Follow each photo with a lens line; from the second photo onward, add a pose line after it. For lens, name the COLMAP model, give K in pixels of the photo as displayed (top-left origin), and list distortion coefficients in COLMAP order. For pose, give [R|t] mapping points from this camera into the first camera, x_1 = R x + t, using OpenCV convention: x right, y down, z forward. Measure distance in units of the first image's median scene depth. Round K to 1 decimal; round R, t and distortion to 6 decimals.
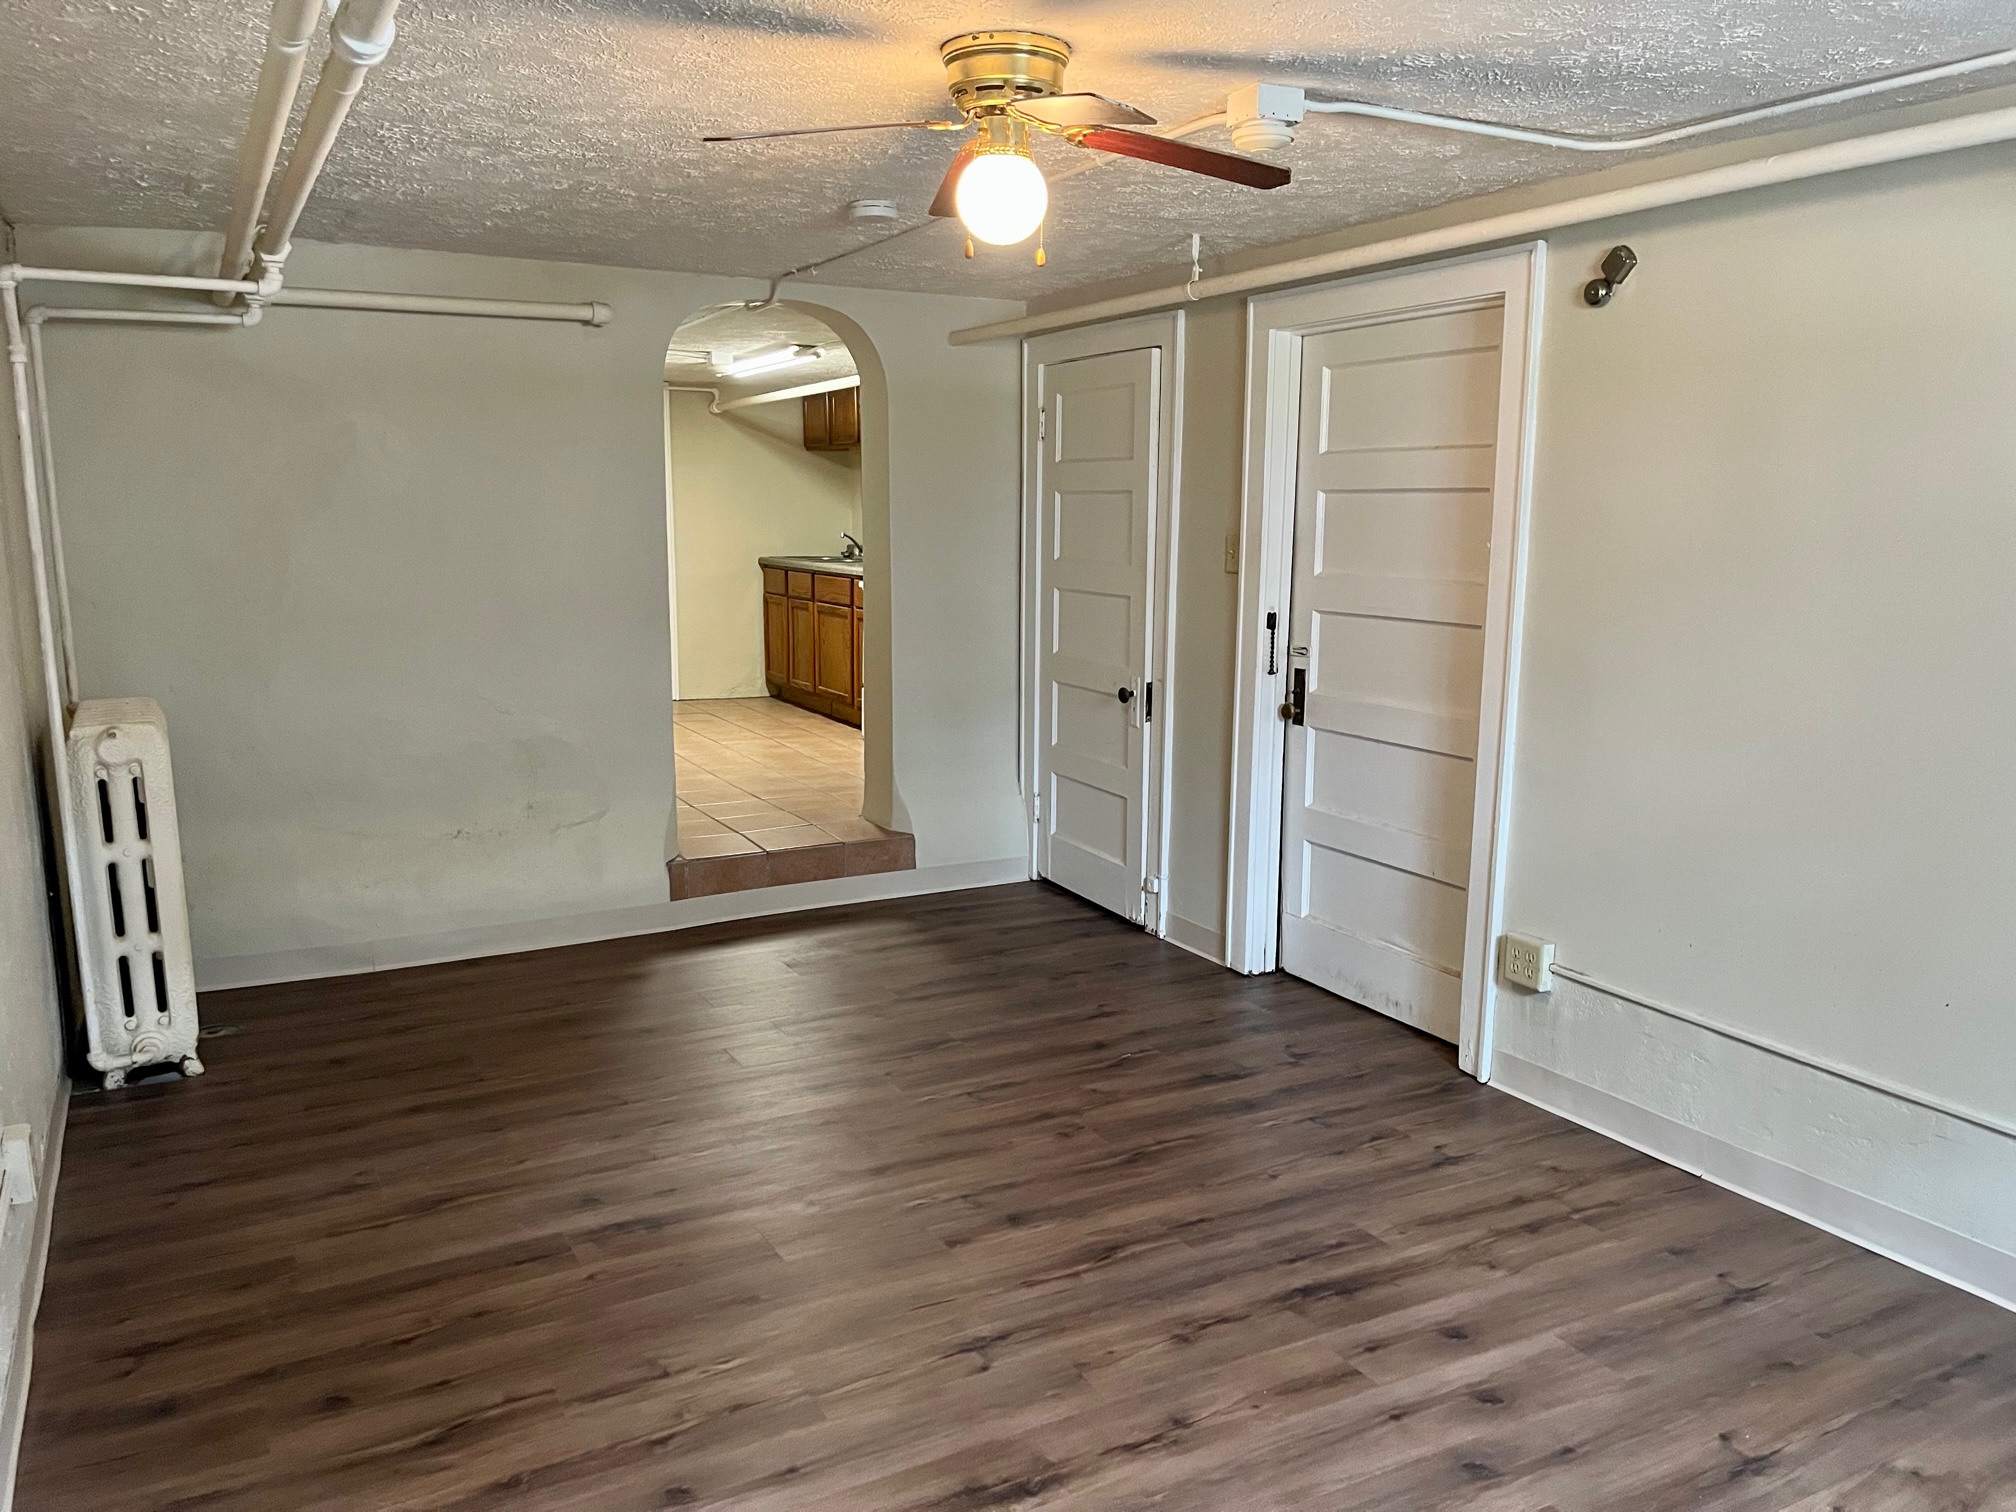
lens RADIAL K [[1521.3, 0, 1011.7], [0, 1521.3, 769.9], [0, 0, 1]] dist [0.050671, -0.058131]
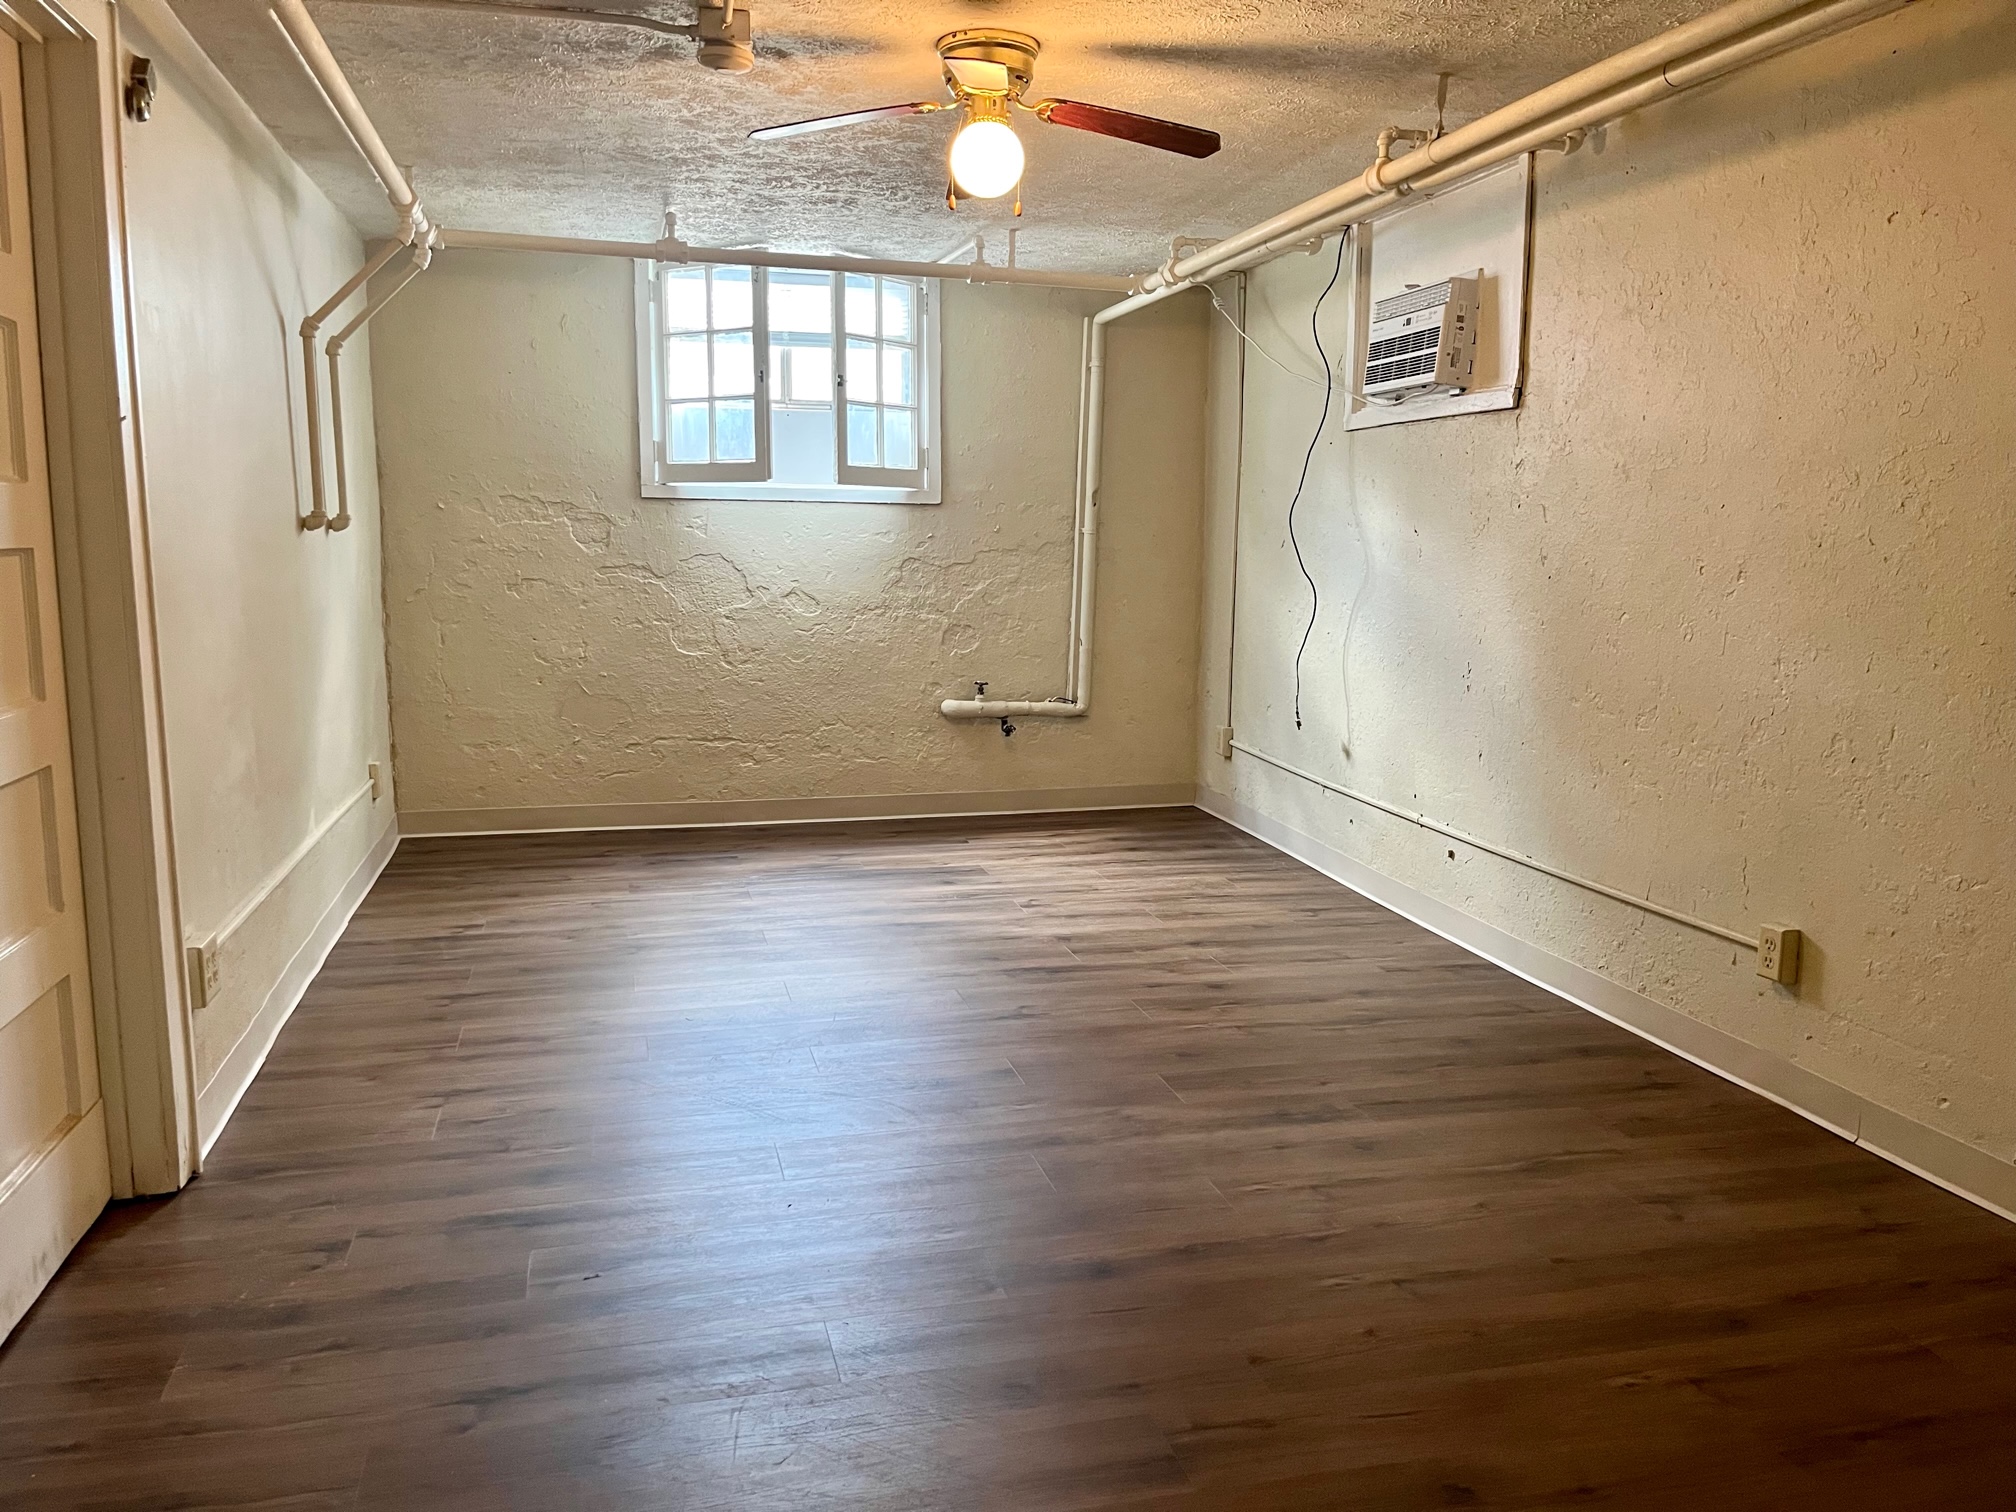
lens RADIAL K [[1521.3, 0, 1009.1], [0, 1521.3, 761.2], [0, 0, 1]] dist [0.050671, -0.058131]
pose [[-0.970791, -0.048943, 0.234881, -0.291917], [0.027864, 0.949349, 0.312985, -0.254746], [-0.238302, 0.310388, -0.920256, 1.962083]]
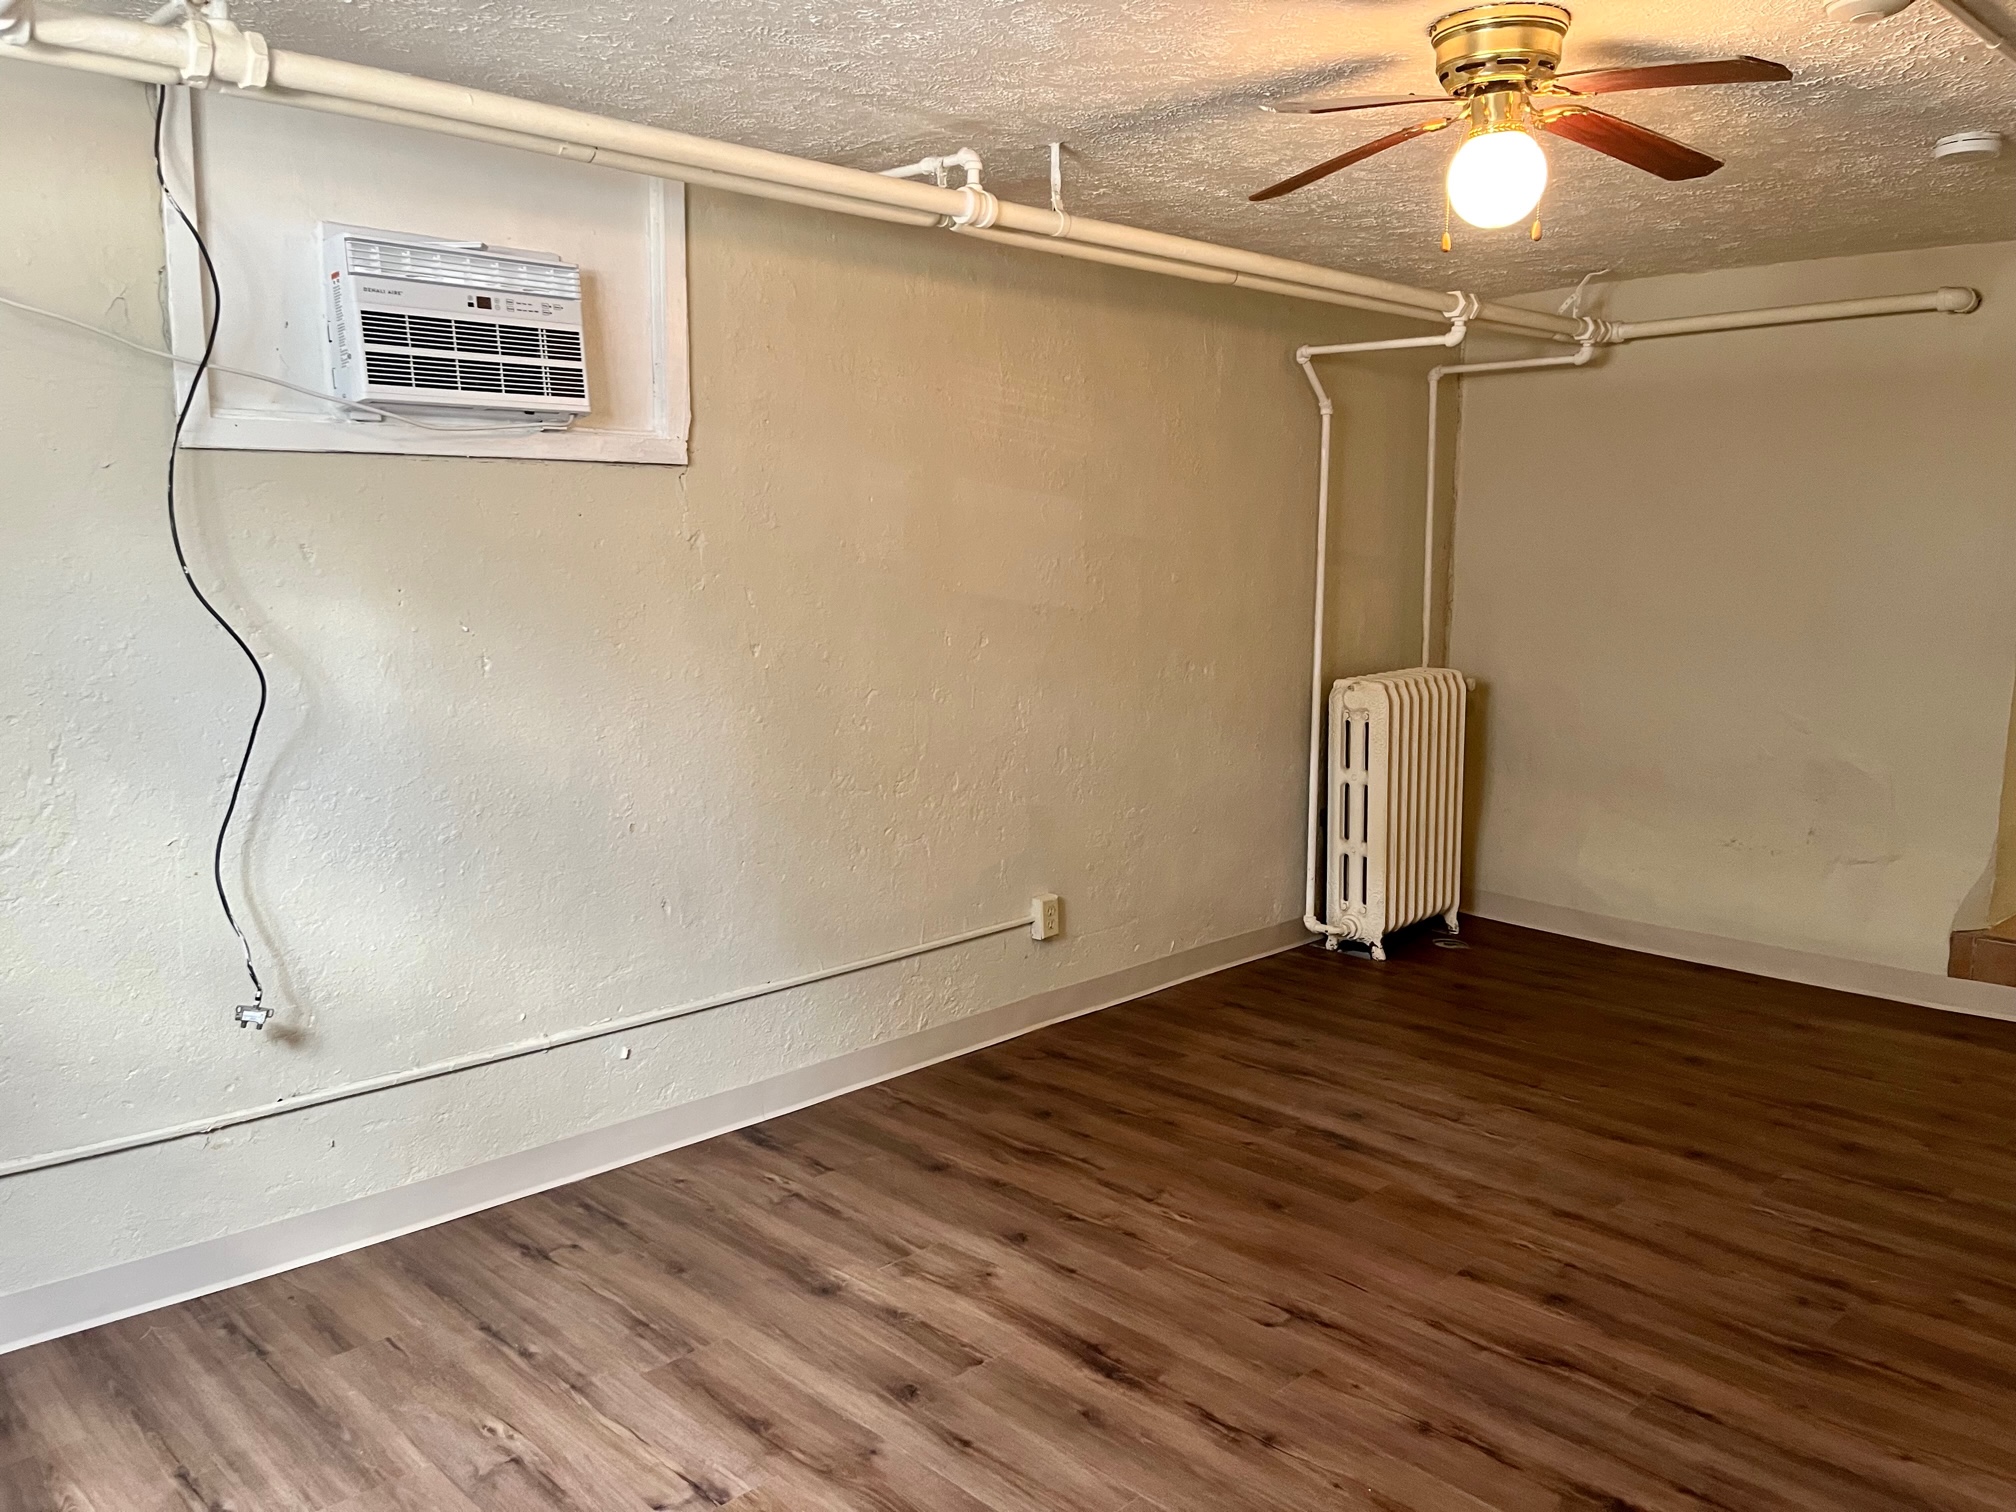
lens RADIAL K [[1521.3, 0, 1013.7], [0, 1521.3, 759.4], [0, 0, 1]] dist [0.050671, -0.058131]
pose [[0.286713, 0.143595, -0.947194, 0.743875], [-0.167627, 0.980970, 0.097975, -0.051947], [0.943237, 0.130685, 0.305327, 0.400662]]
